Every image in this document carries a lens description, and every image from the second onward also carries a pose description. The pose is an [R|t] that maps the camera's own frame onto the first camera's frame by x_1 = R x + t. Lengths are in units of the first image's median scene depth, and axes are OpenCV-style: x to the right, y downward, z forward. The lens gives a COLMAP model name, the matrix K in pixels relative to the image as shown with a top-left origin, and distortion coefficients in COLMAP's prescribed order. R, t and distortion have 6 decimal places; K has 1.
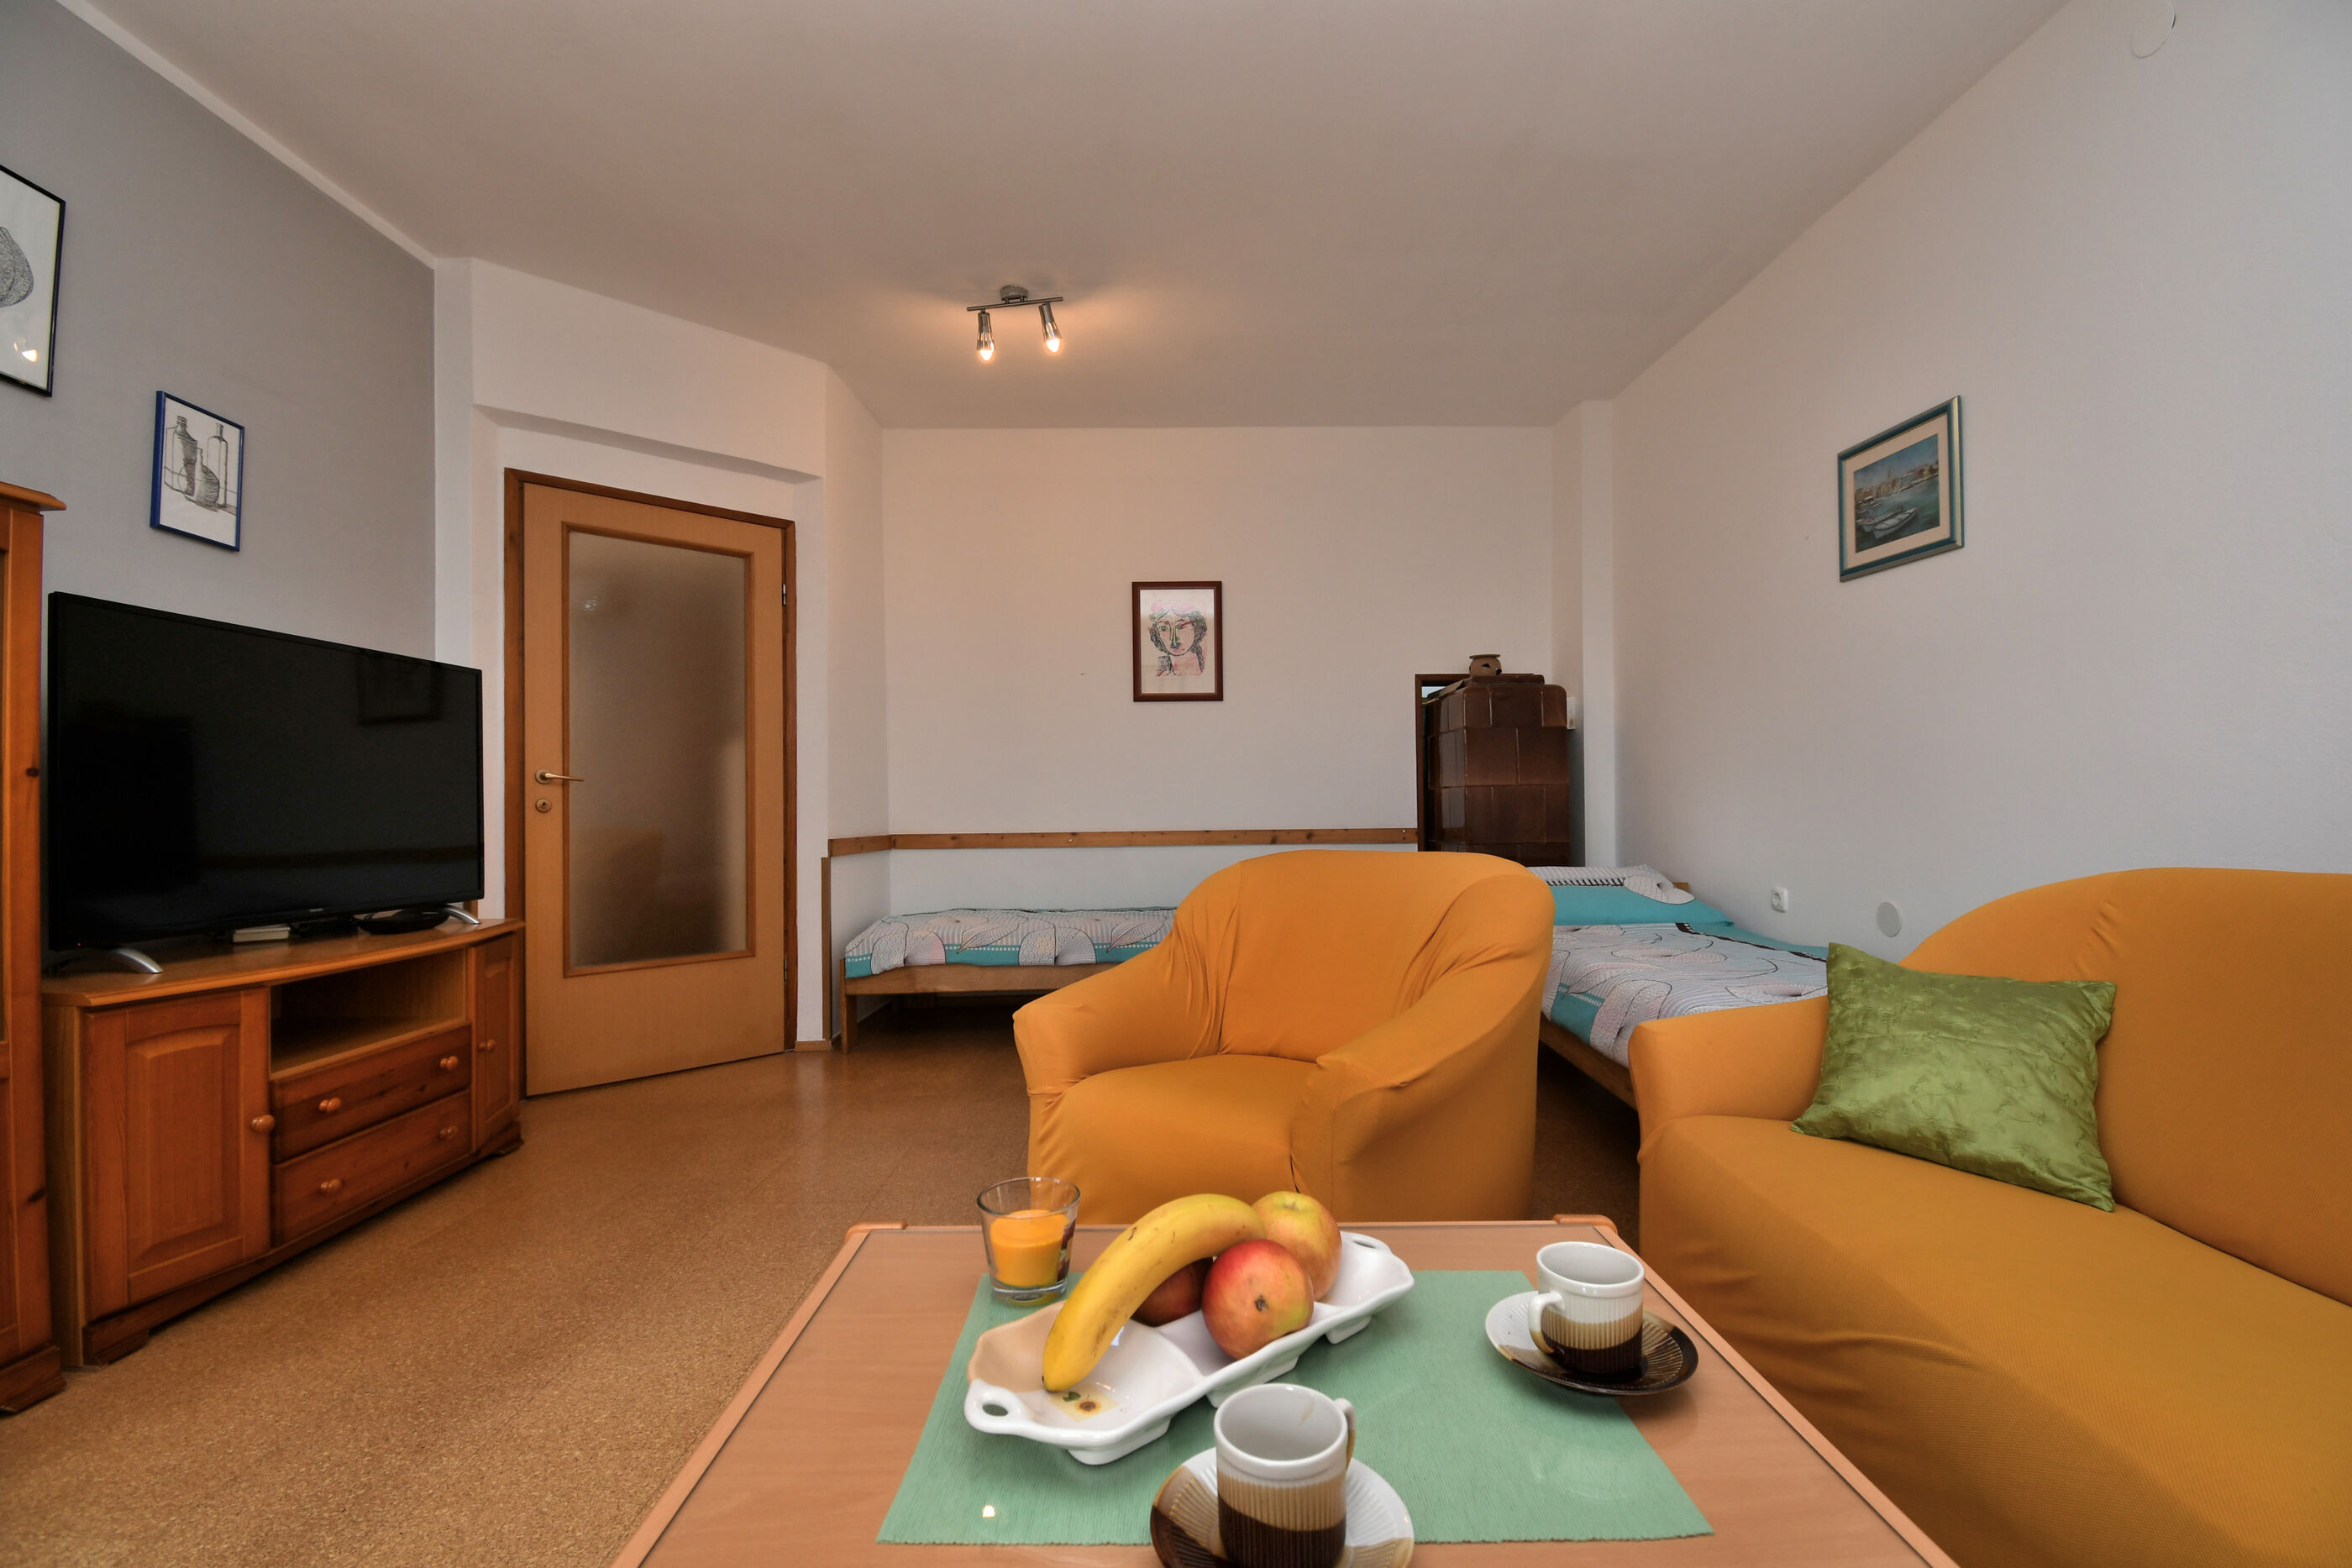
lens RADIAL K [[1029.8, 0, 1178.2], [0, 1029.8, 788.9], [0, 0, 1]] dist [0.022389, -0.027303]
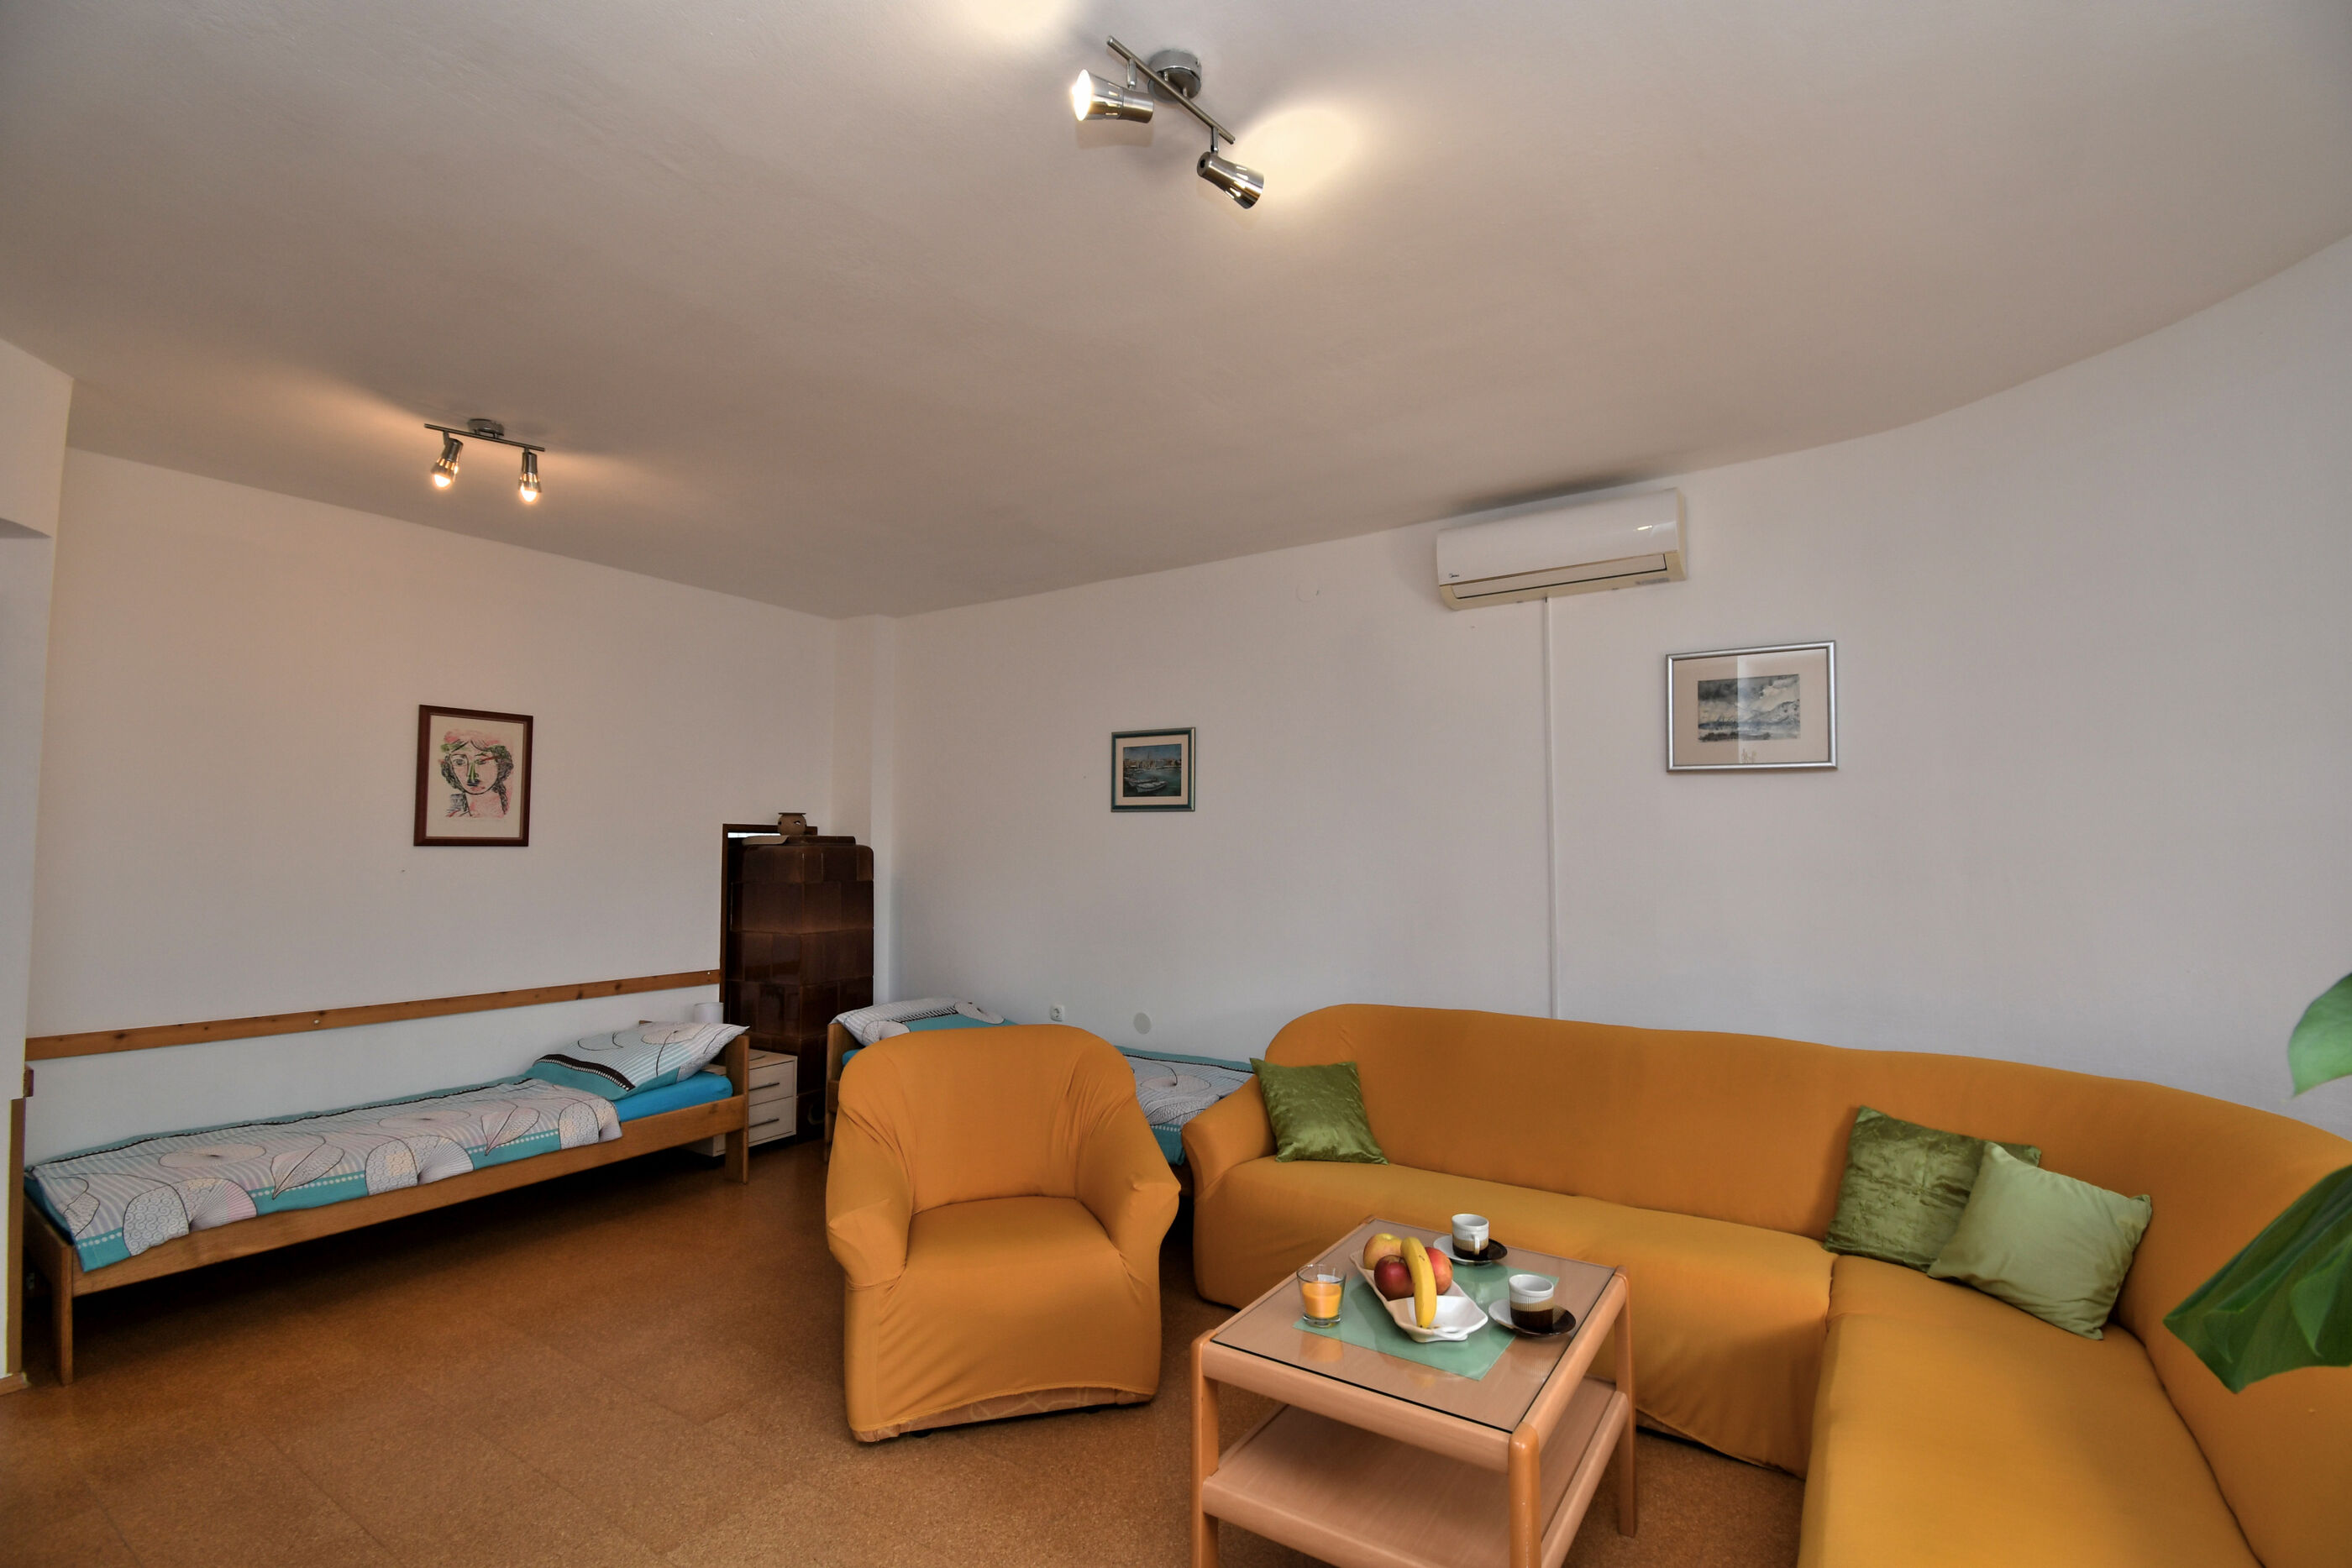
lens RADIAL K [[1019.1, 0, 1178.8], [0, 1019.1, 790.1], [0, 0, 1]] dist [0.001605, -0.017978]
pose [[0.560278, 0.060628, 0.826083, -0.620311], [-0.009561, 0.997725, -0.066740, -0.131349], [-0.828249, 0.029494, 0.559583, 0.026762]]
